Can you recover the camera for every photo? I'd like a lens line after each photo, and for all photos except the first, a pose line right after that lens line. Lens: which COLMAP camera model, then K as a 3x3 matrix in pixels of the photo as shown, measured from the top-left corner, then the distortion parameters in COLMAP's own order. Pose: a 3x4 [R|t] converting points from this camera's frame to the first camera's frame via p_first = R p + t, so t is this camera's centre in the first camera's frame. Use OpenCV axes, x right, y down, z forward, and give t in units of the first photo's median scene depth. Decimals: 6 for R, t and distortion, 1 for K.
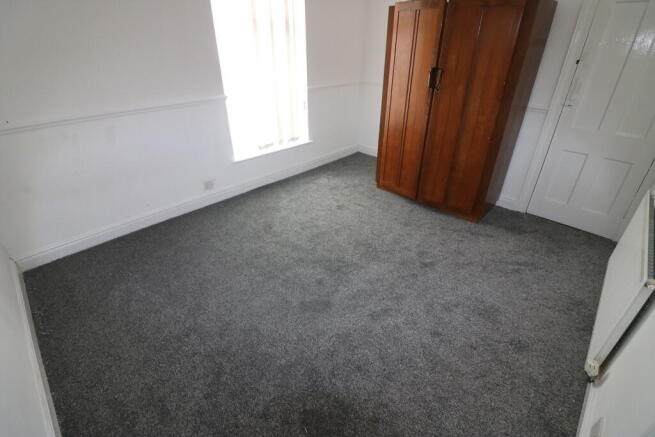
lens RADIAL K [[307.8, 0, 325.2], [0, 307.8, 209.3], [0, 0, 1]] dist [0.000078, -0.000116]
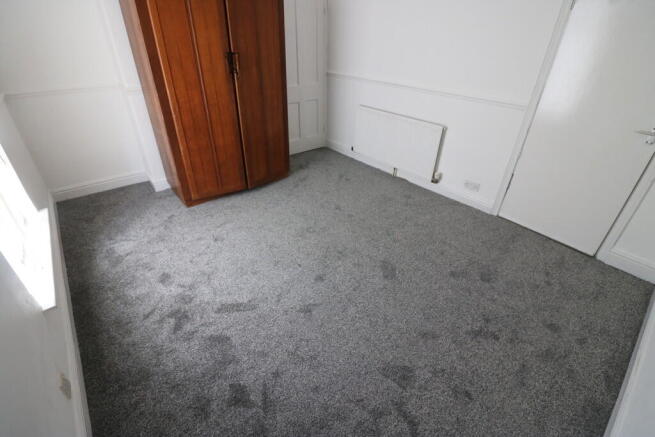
lens RADIAL K [[307.8, 0, 325.2], [0, 307.8, 209.3], [0, 0, 1]] dist [0.000078, -0.000116]
pose [[0.111234, -0.510182, 0.852843, -0.618152], [0.465778, 0.784839, 0.408752, -0.290742], [-0.877883, 0.351769, 0.324933, 0.522226]]
